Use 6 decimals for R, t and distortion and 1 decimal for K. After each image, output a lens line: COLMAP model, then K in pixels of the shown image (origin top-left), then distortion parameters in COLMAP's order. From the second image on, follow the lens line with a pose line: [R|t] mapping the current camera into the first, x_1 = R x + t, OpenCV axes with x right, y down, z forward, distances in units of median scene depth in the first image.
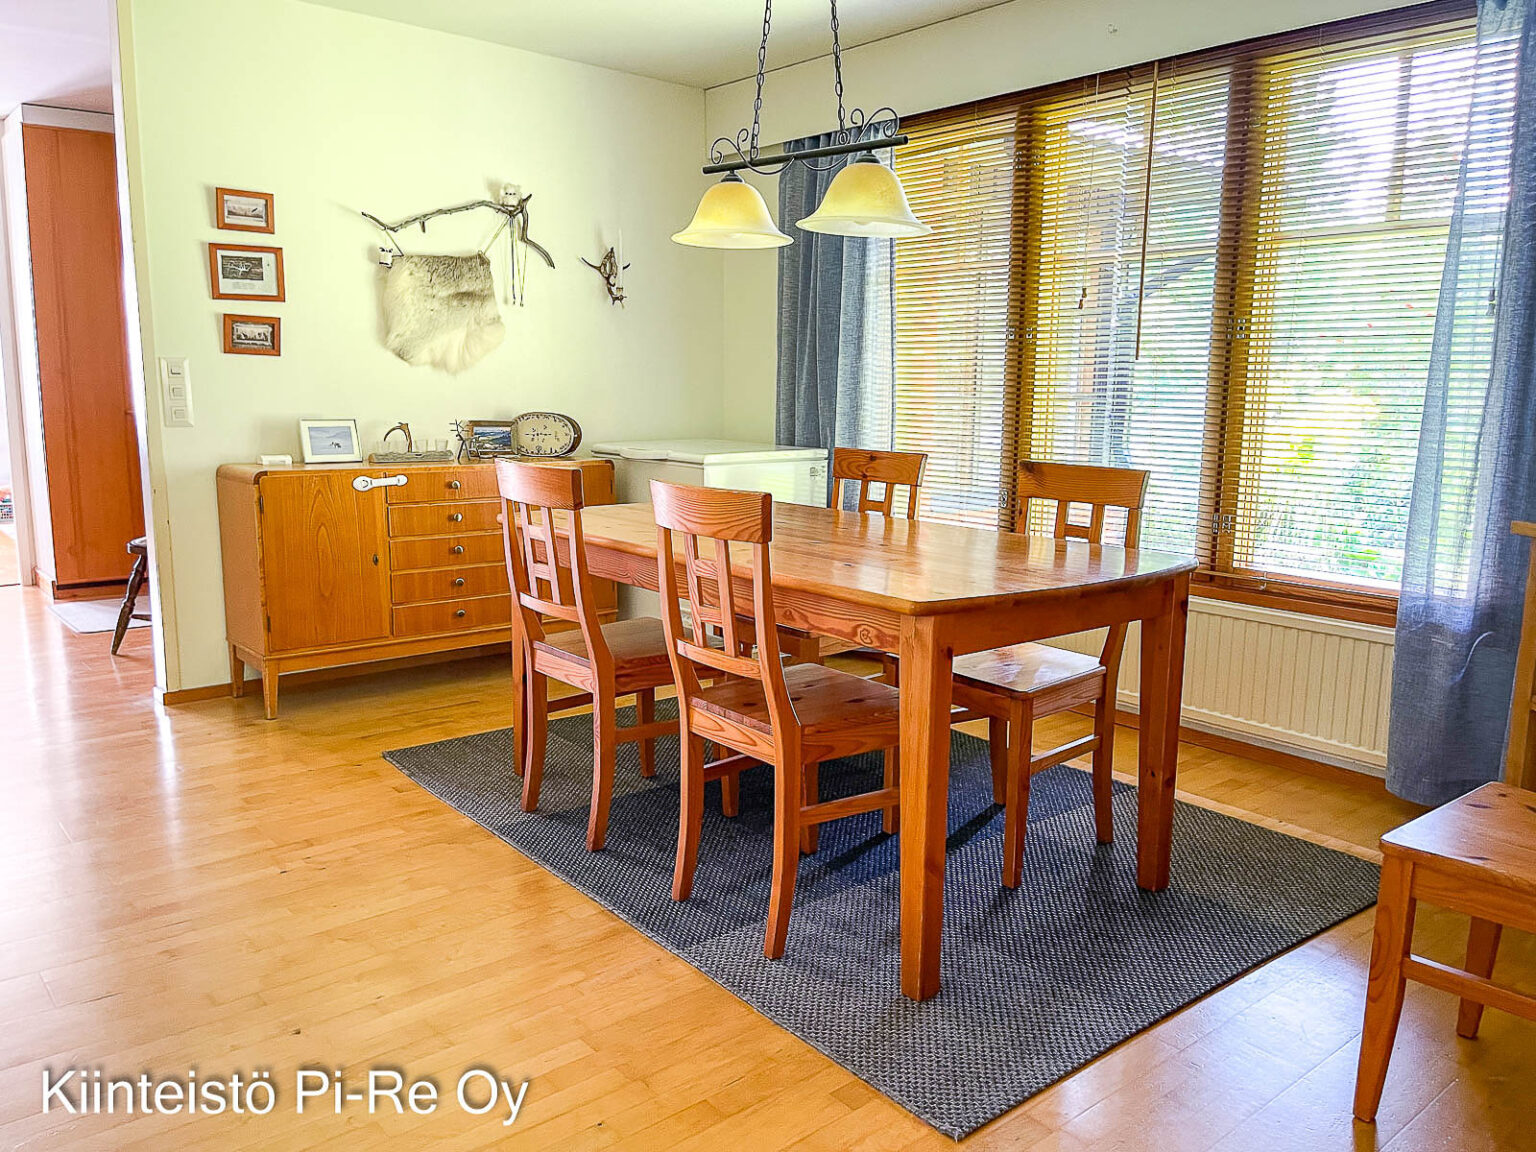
lens RADIAL K [[1229.1, 0, 768.0], [0, 1229.1, 576.0], [0, 0, 1]] dist [0.067336, -0.122032]
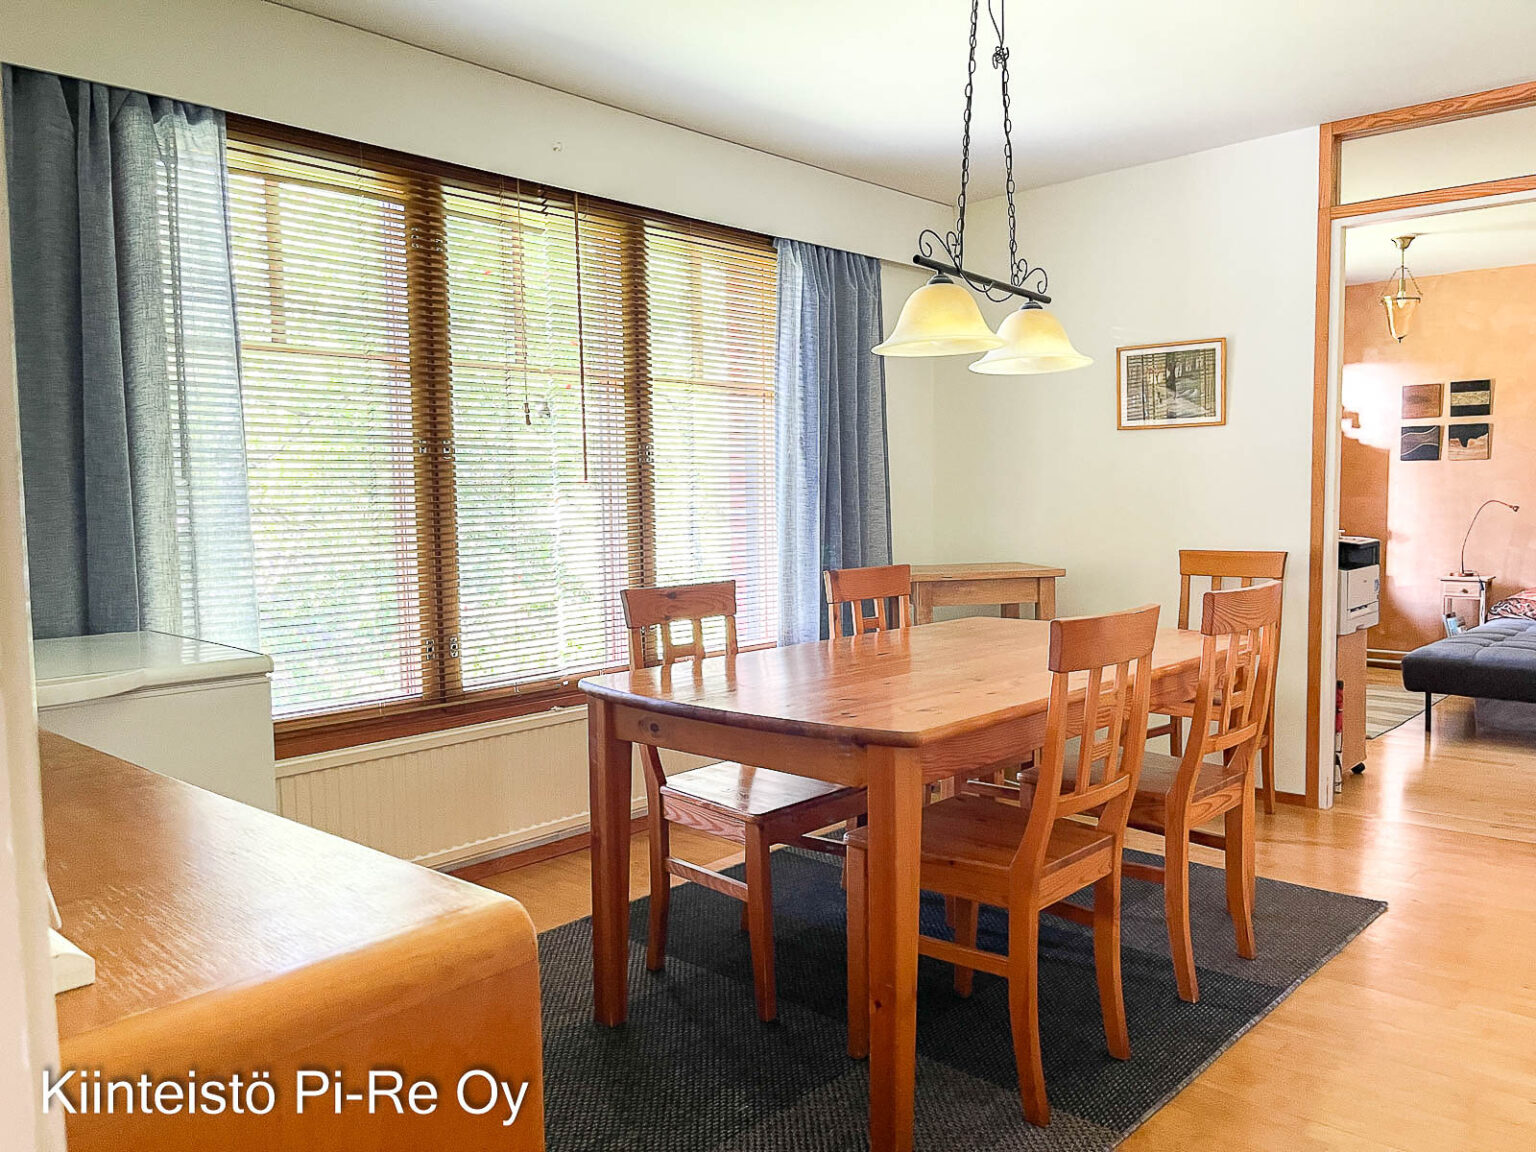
lens RADIAL K [[1229.1, 0, 768.0], [0, 1229.1, 576.0], [0, 0, 1]] dist [0.067336, -0.122032]
pose [[-0.156550, -0.069853, 0.985197, -1.136932], [0.166057, 0.981435, 0.095973, -0.269798], [-0.973610, 0.178624, -0.142044, 1.607384]]
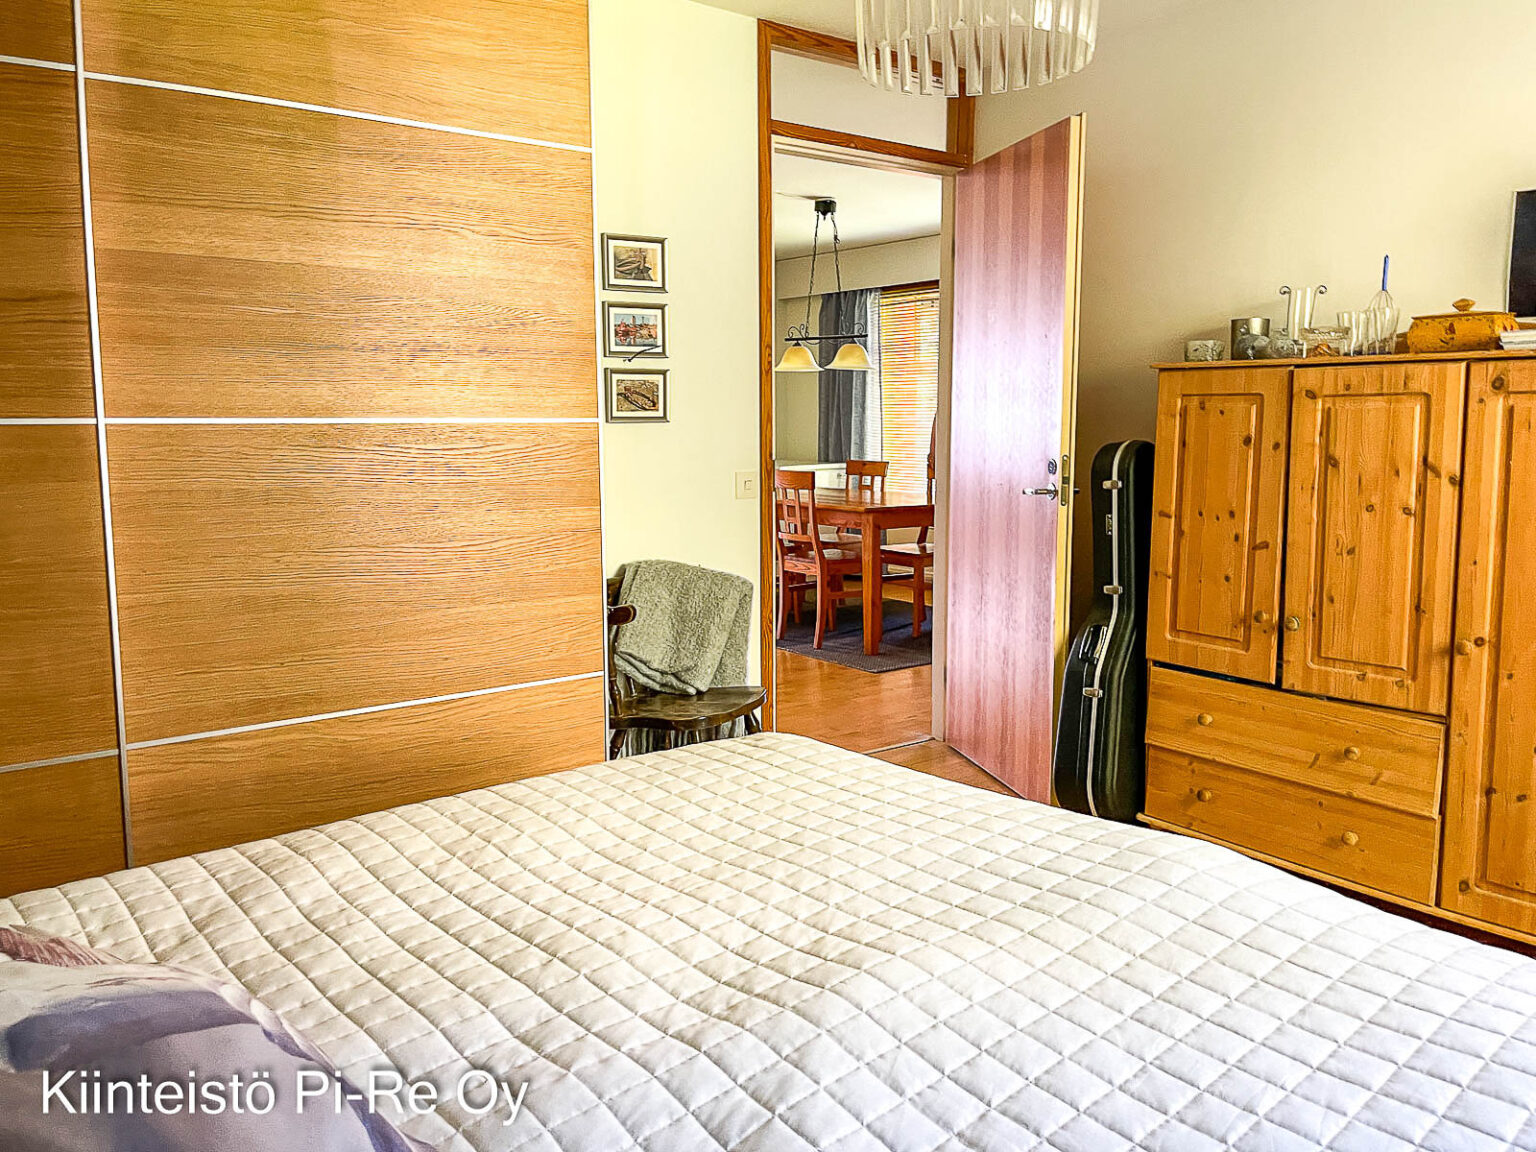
lens RADIAL K [[1229.1, 0, 768.0], [0, 1229.1, 576.0], [0, 0, 1]] dist [0.067336, -0.122032]
pose [[0.999350, -0.008001, -0.035141, -0.008770], [0.006932, 0.999513, -0.030431, 0.232176], [0.035367, 0.030168, 0.998919, -1.606246]]
